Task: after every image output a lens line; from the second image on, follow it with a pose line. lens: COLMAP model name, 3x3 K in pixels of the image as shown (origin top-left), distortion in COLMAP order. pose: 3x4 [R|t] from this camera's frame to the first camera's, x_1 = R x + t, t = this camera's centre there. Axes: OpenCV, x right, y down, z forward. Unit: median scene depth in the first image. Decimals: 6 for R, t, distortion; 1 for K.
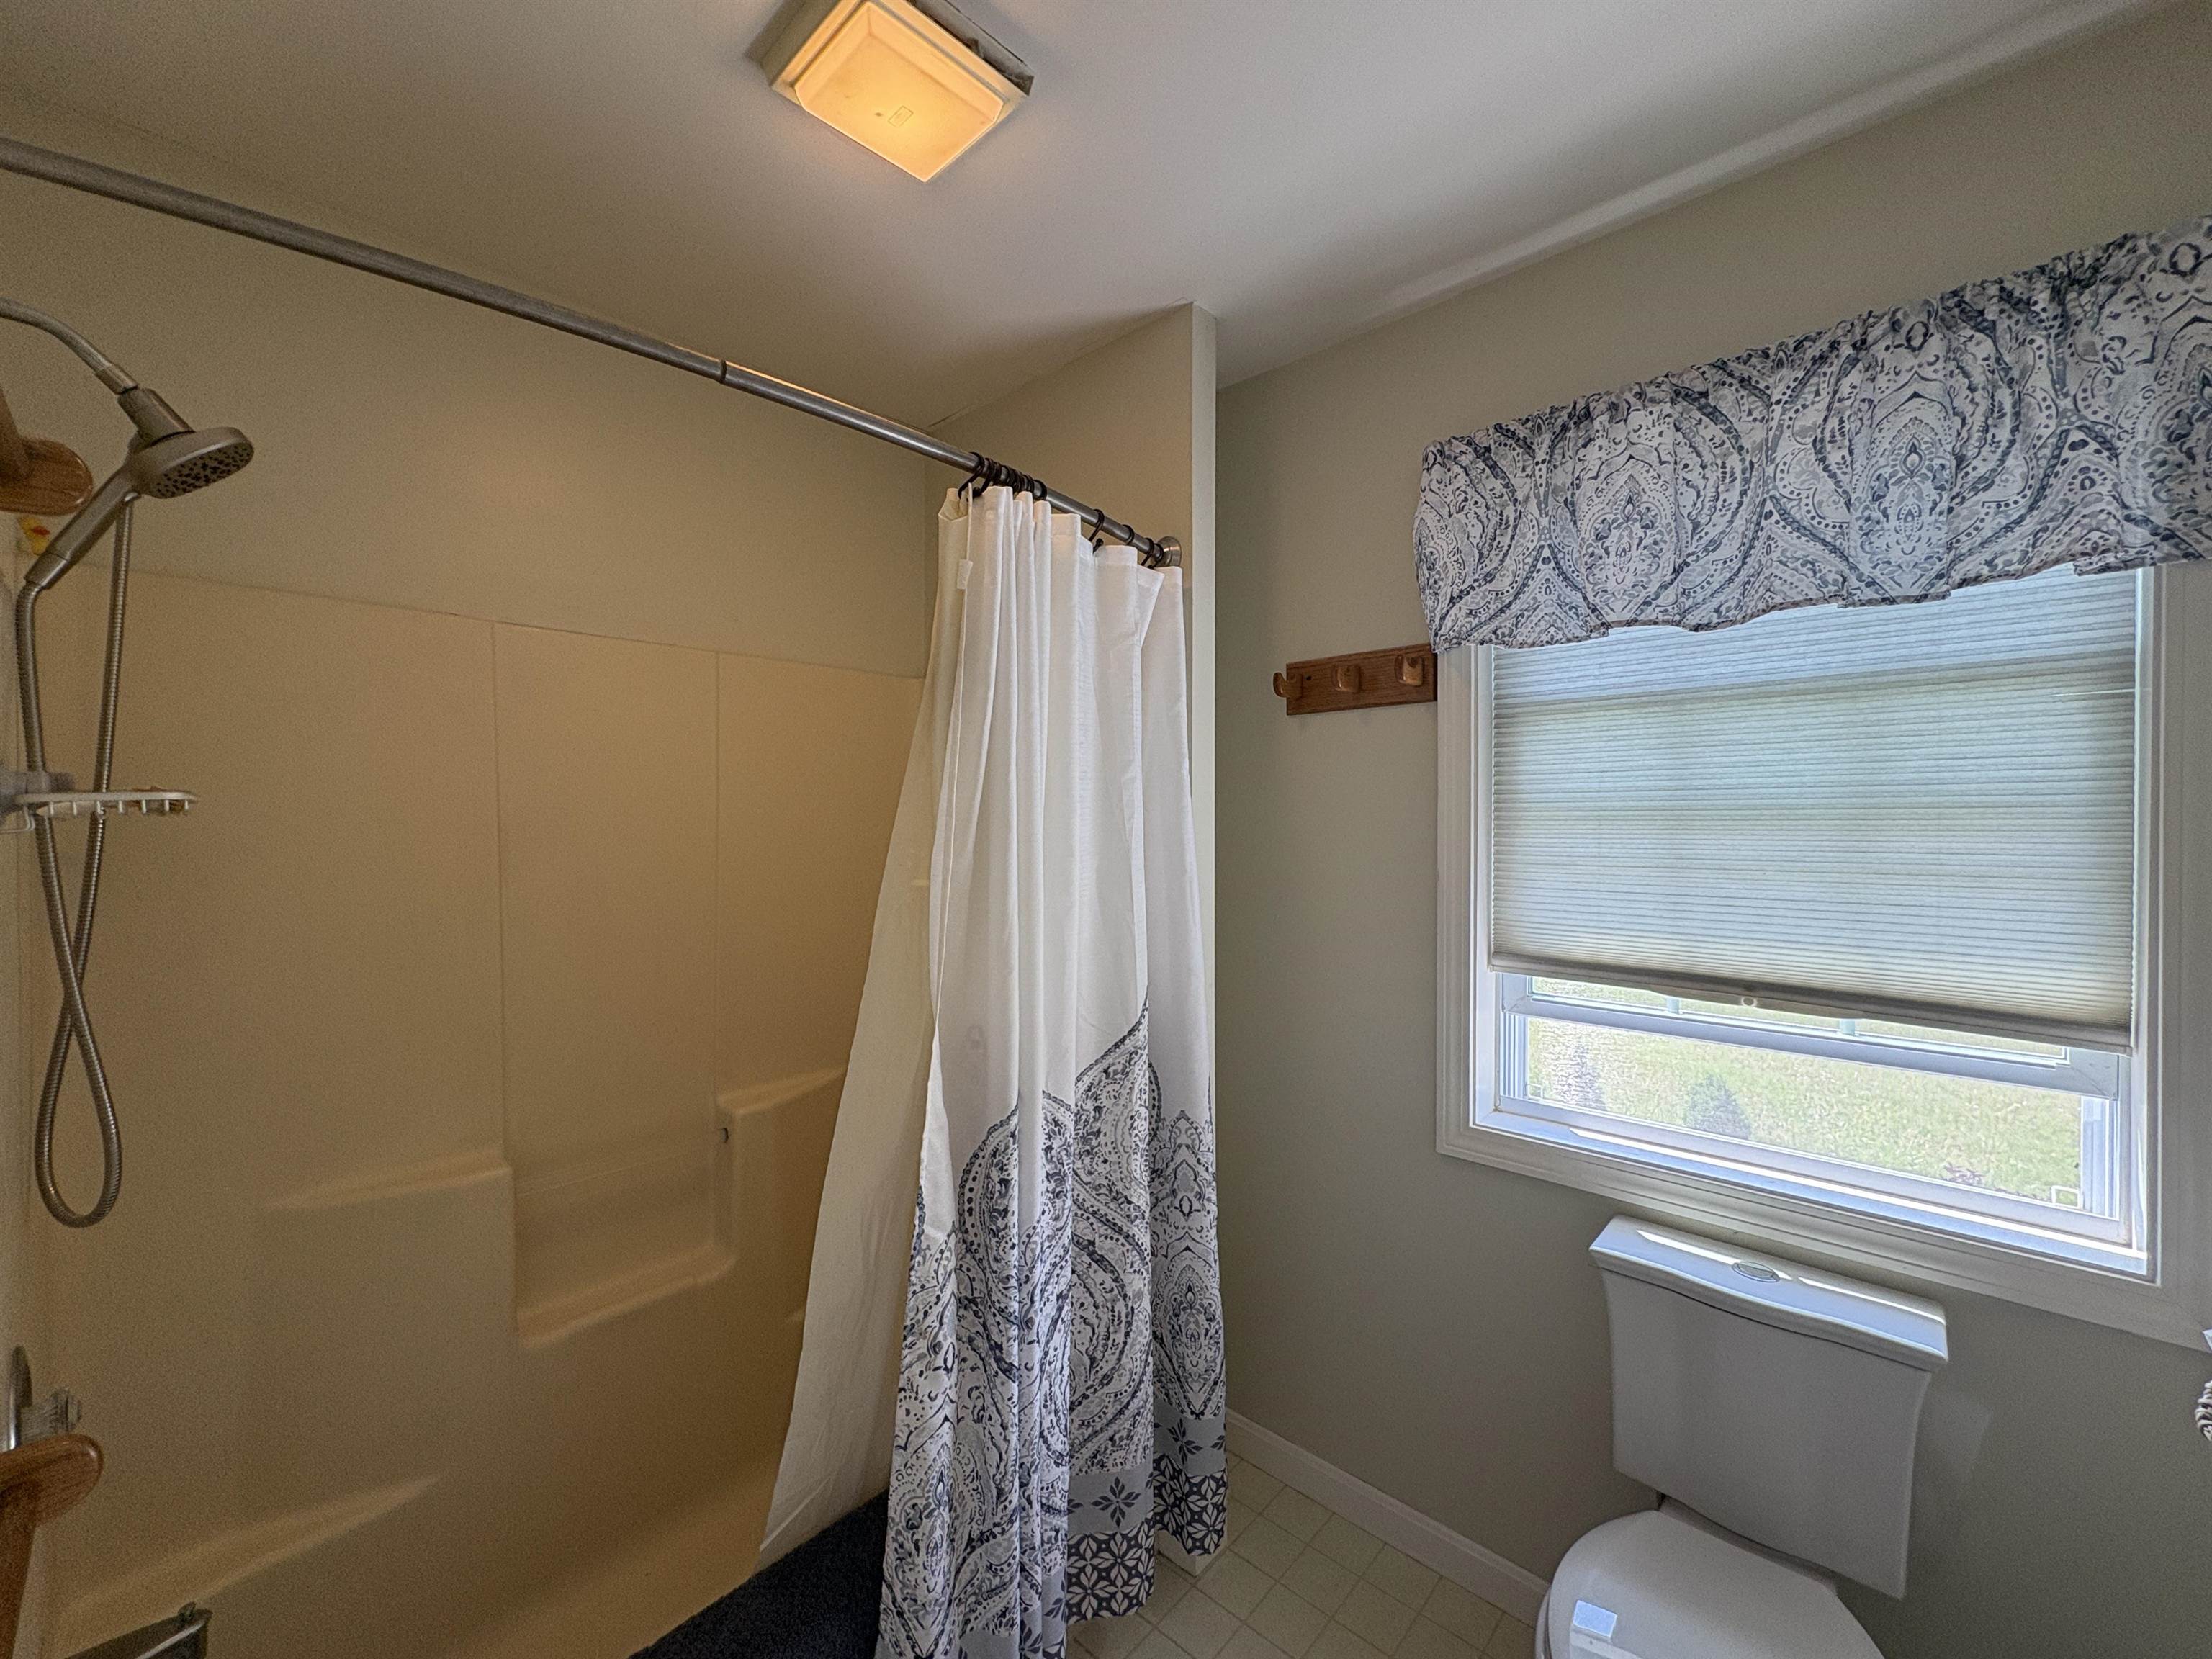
lens RADIAL K [[893.5, 0, 1100.9], [0, 893.5, 824.8], [0, 0, 1]] dist [0.001437, 0.000058]
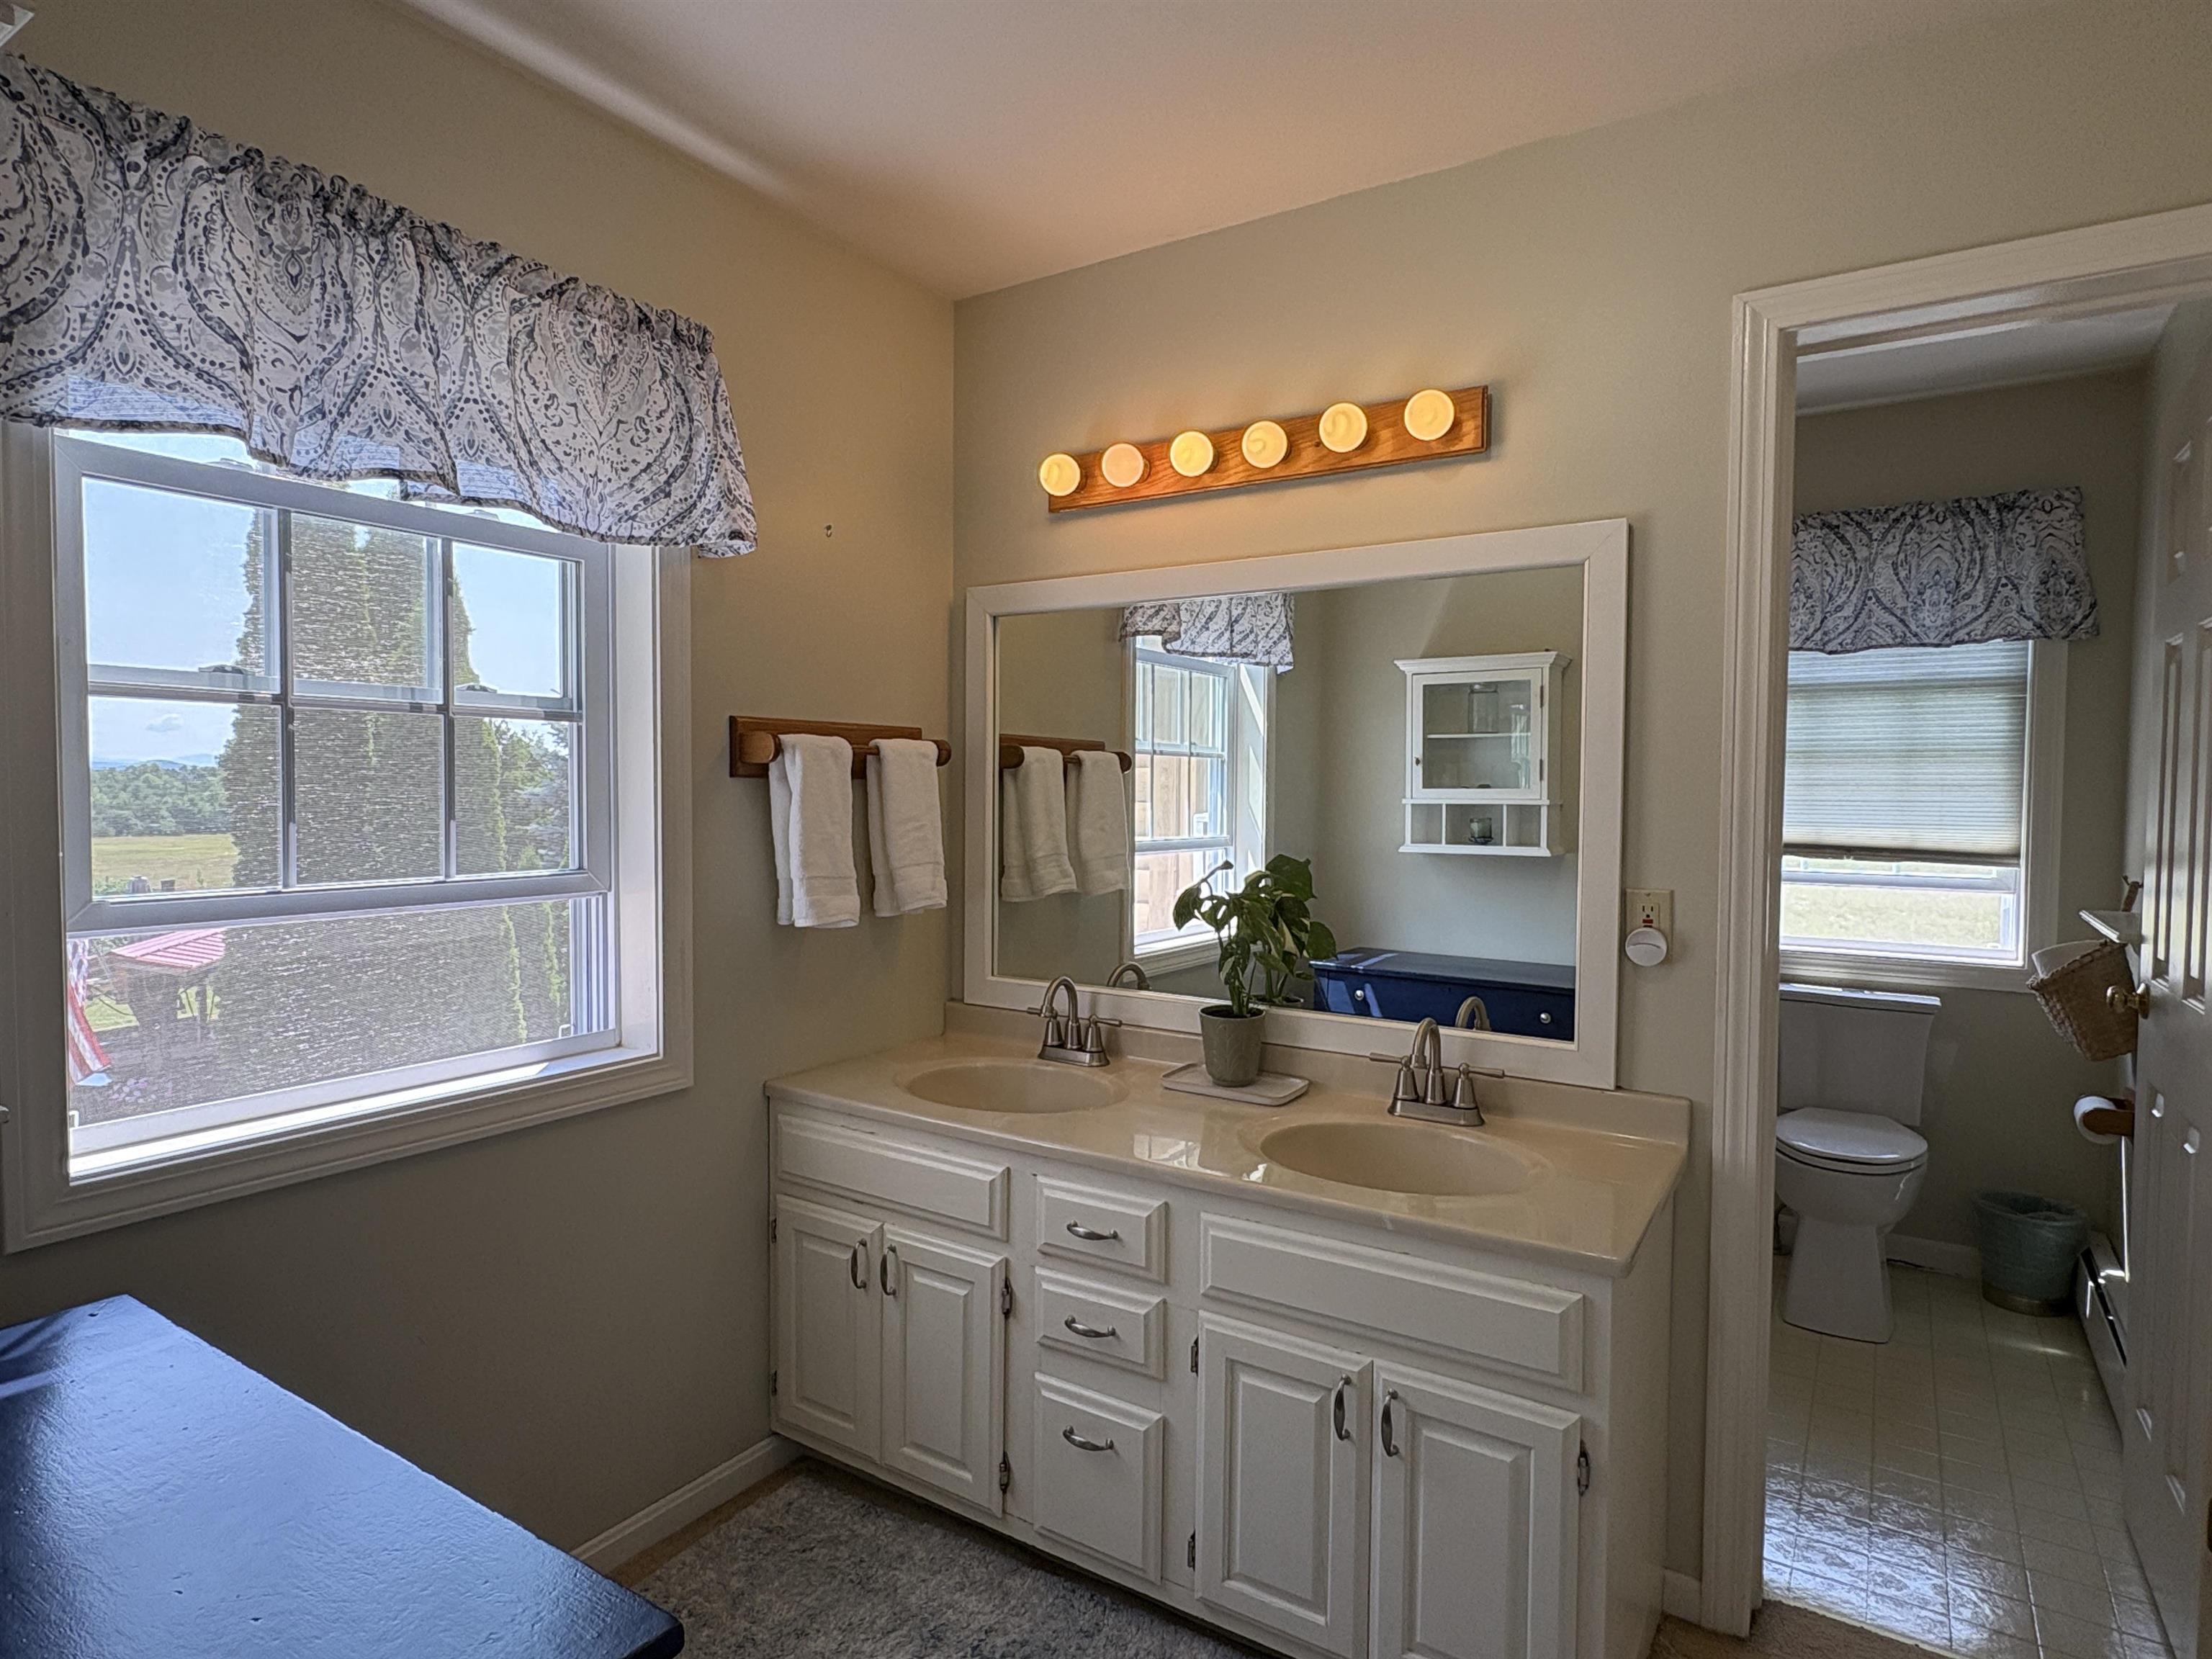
lens RADIAL K [[1218.5, 0, 1107.9], [0, 1218.5, 828.9], [0, 0, 1]] dist [0.005038, -0.001321]
pose [[0.986348, 0.003026, 0.164649, -1.368757], [-0.007869, 0.999555, 0.028773, 0.091969], [-0.164489, -0.029676, 0.985932, -1.403925]]
